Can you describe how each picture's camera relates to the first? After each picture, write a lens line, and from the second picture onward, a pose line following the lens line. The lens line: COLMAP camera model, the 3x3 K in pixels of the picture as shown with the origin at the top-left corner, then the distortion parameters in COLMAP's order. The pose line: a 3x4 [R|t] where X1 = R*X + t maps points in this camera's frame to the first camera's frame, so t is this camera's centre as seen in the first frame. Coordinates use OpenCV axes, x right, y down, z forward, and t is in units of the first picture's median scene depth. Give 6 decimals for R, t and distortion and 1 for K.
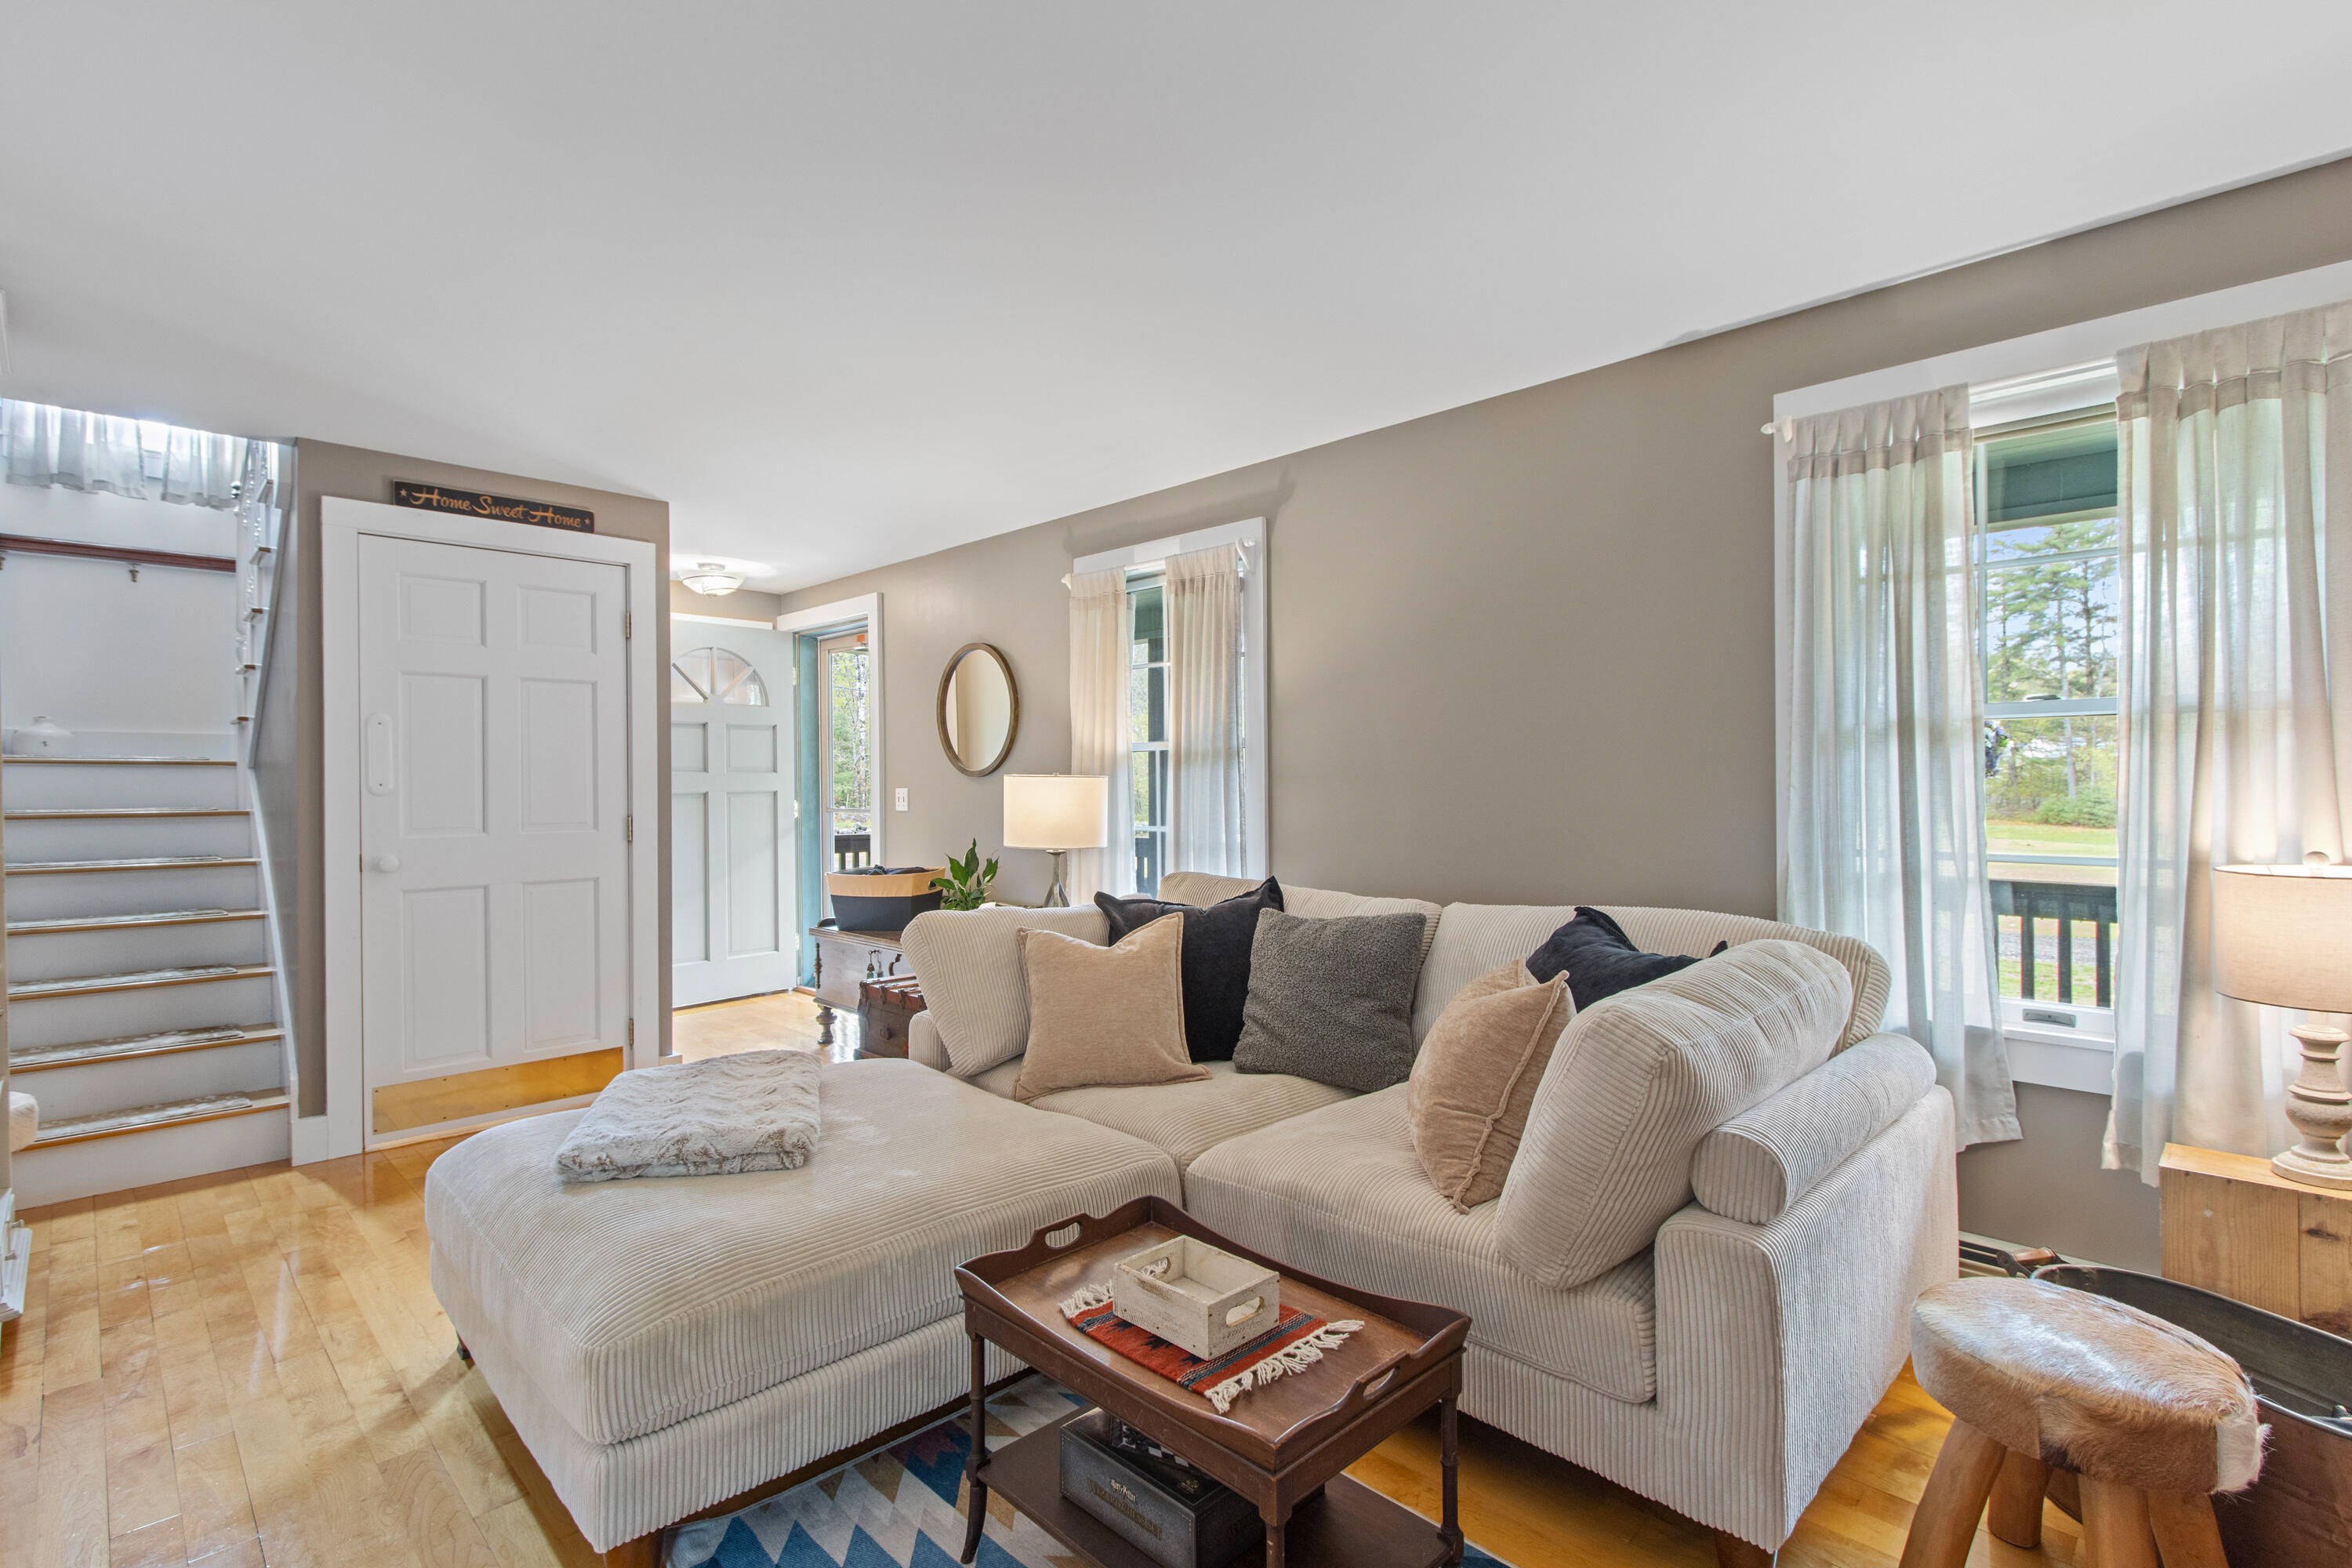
lens RADIAL K [[1109.8, 0, 1178.7], [0, 1109.8, 790.9], [0, 0, 1]] dist [0.001084, -0.000431]
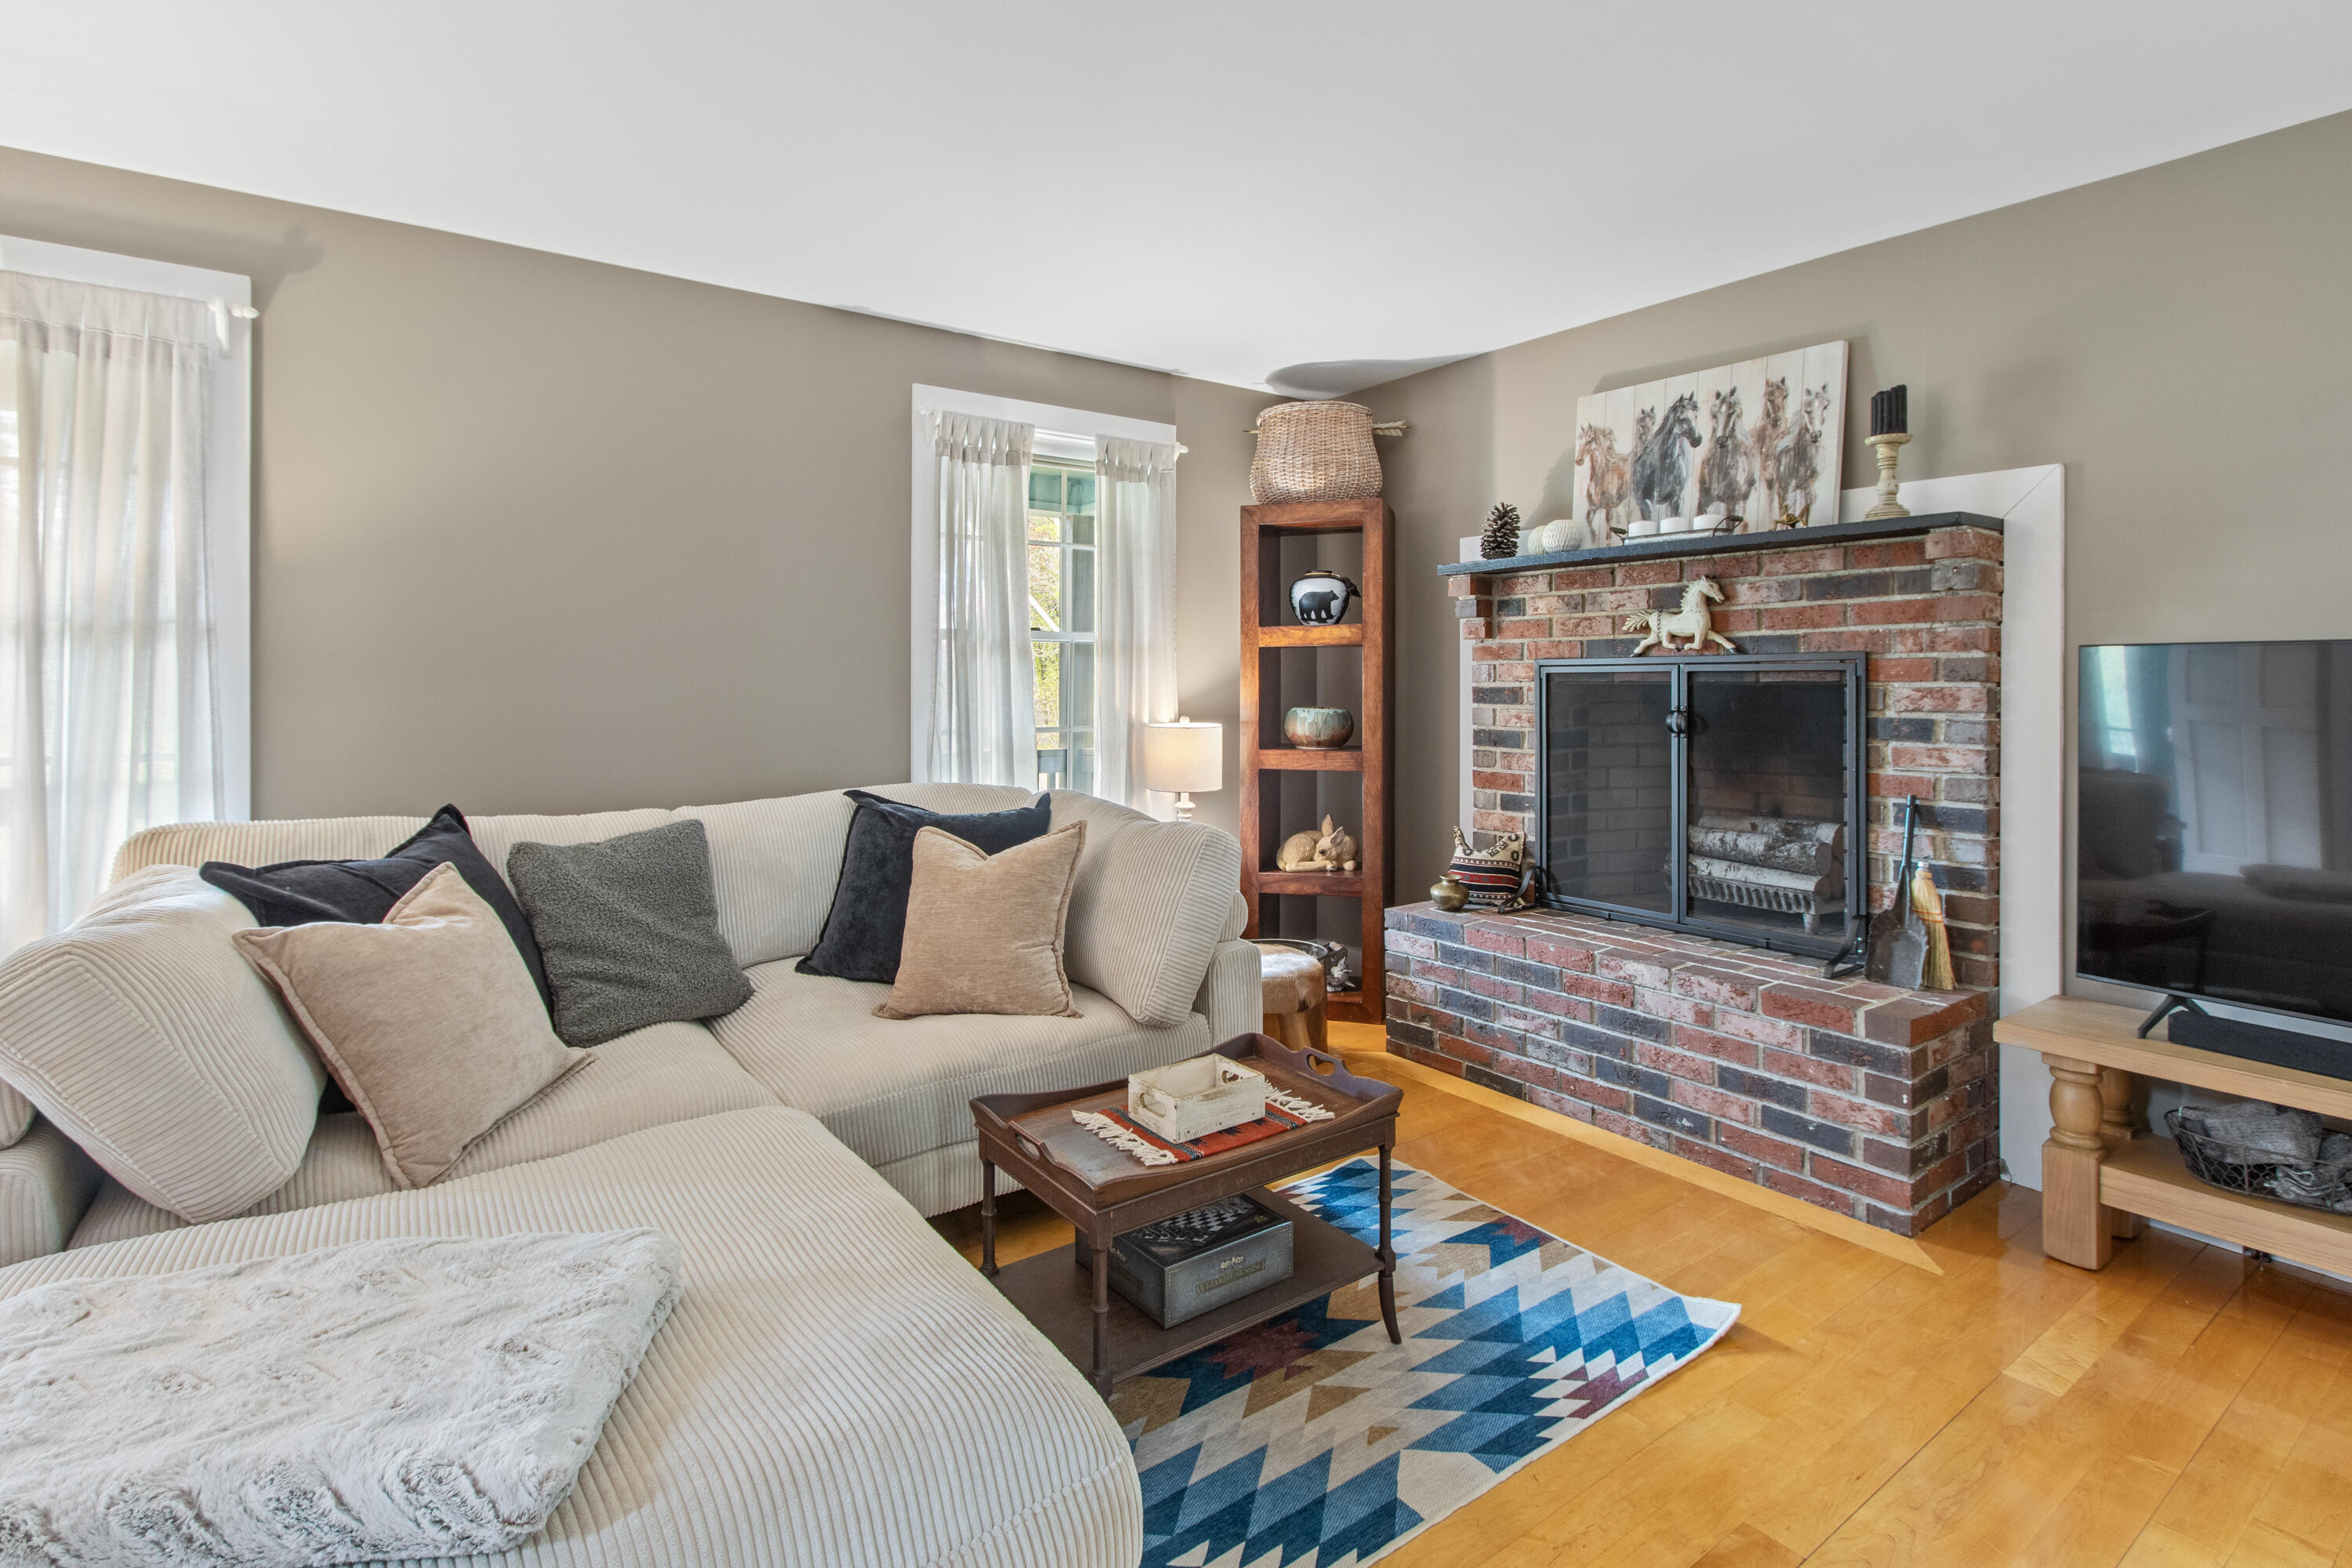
lens RADIAL K [[1161.6, 0, 1158.2], [0, 1161.6, 673.4], [0, 0, 1]] dist [0.000930, -0.000299]
pose [[0.147897, 0.008170, 0.988969, -0.854145], [0.001821, 0.999962, -0.008534, -0.003687], [-0.989001, 0.003063, 0.147876, 0.571690]]
